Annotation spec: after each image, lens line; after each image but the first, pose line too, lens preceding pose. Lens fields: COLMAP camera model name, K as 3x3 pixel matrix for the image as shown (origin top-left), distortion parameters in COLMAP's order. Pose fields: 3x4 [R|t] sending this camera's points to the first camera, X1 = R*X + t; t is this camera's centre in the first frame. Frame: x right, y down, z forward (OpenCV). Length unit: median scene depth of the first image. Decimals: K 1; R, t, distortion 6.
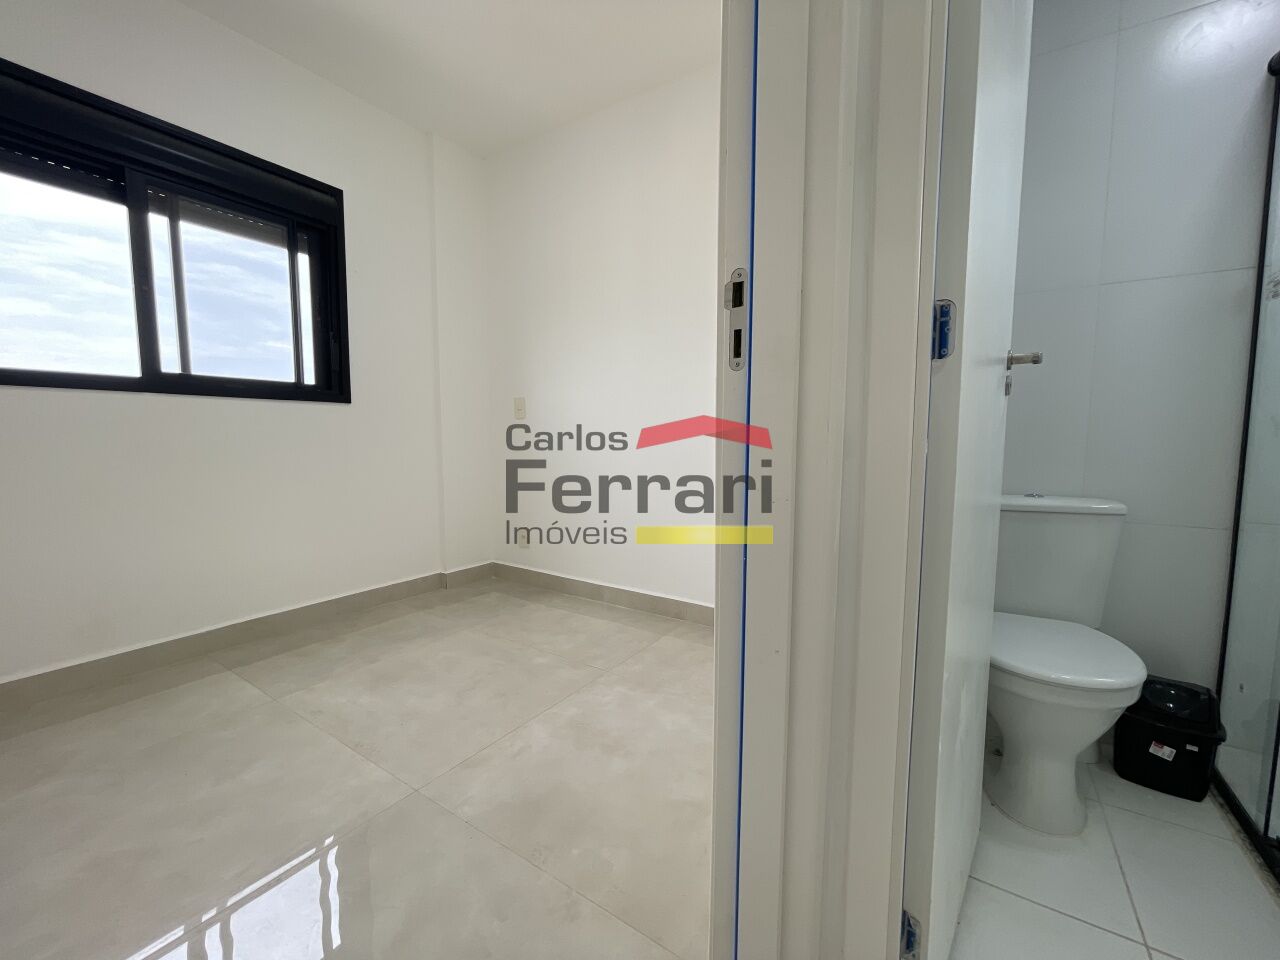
lens RADIAL K [[521.0, 0, 647.0], [0, 521.0, 480.8], [0, 0, 1]] dist [0.001605, 0.000495]
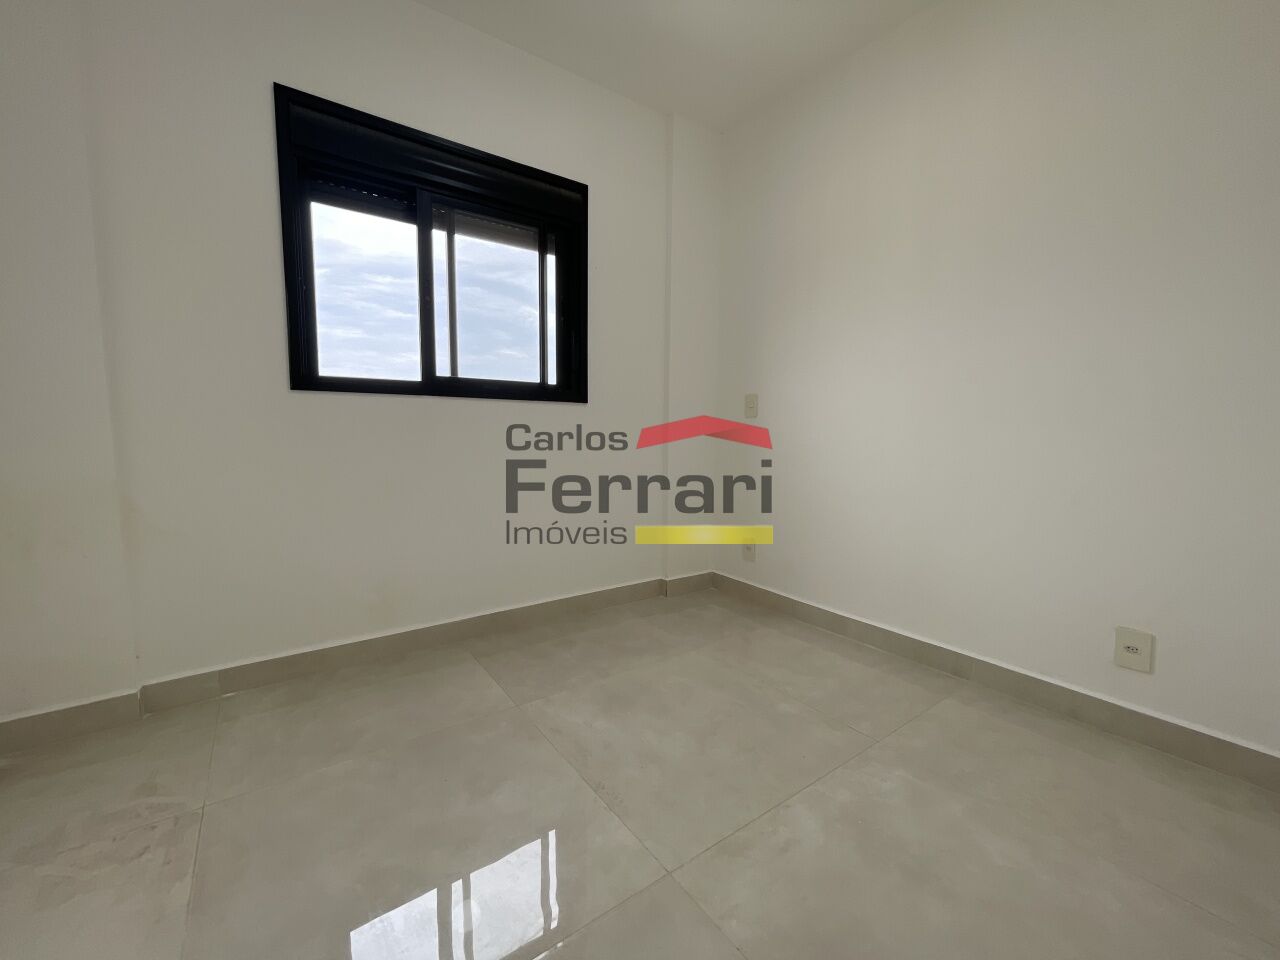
lens RADIAL K [[521.0, 0, 646.6], [0, 521.0, 480.6], [0, 0, 1]] dist [0.001605, 0.000495]
pose [[0.936331, 0.038172, -0.349037, -0.123886], [-0.036374, 0.999270, 0.011706, -0.018571], [0.349229, 0.001735, 0.937036, 0.126767]]
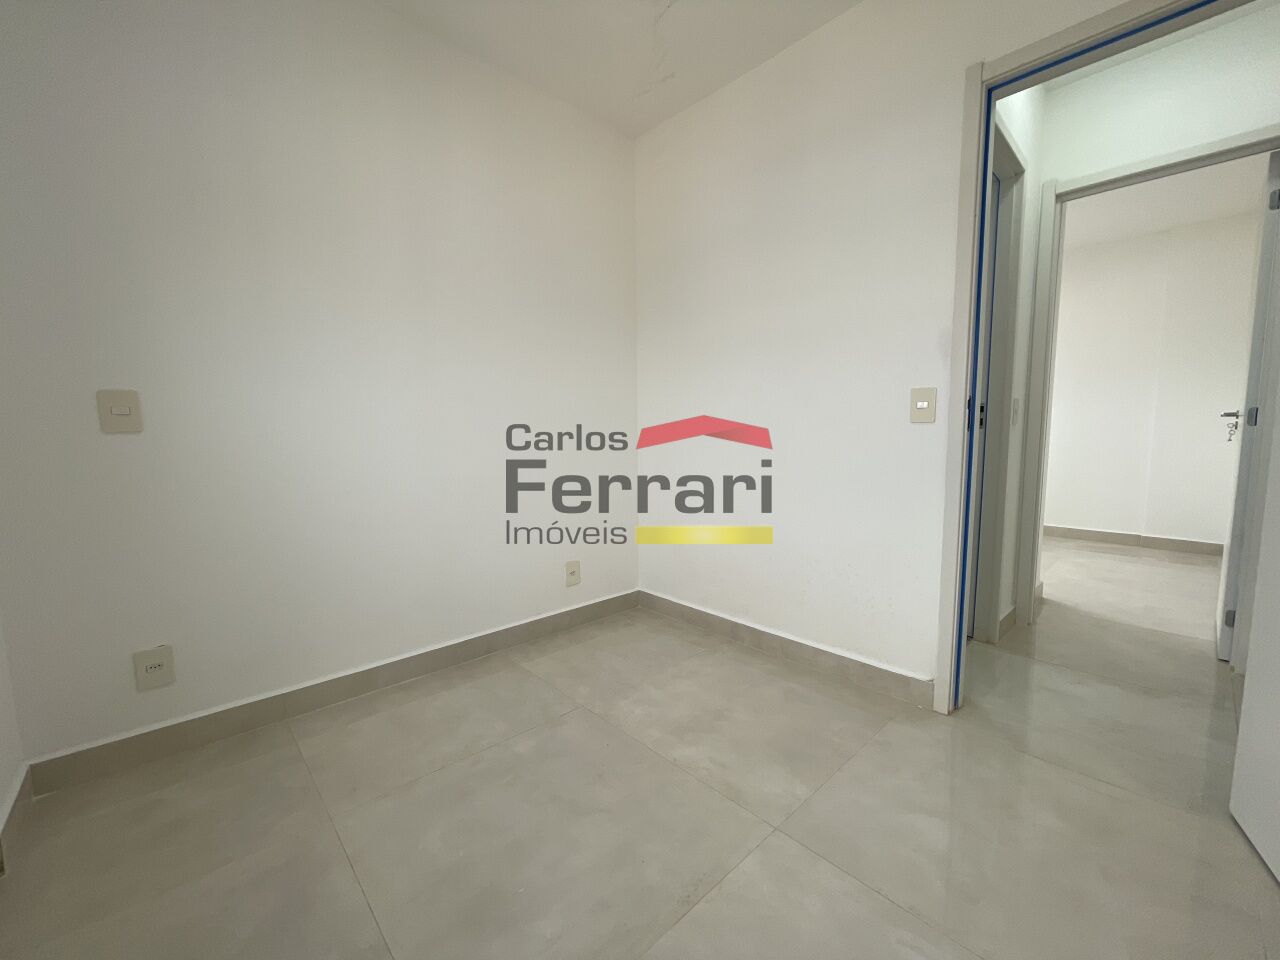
lens RADIAL K [[521.0, 0, 645.2], [0, 521.0, 472.8], [0, 0, 1]] dist [0.001605, 0.000495]
pose [[0.232873, -0.088156, 0.968503, -0.808310], [0.090402, 0.993533, 0.068698, -0.093148], [-0.968296, 0.071557, 0.239336, 0.555889]]
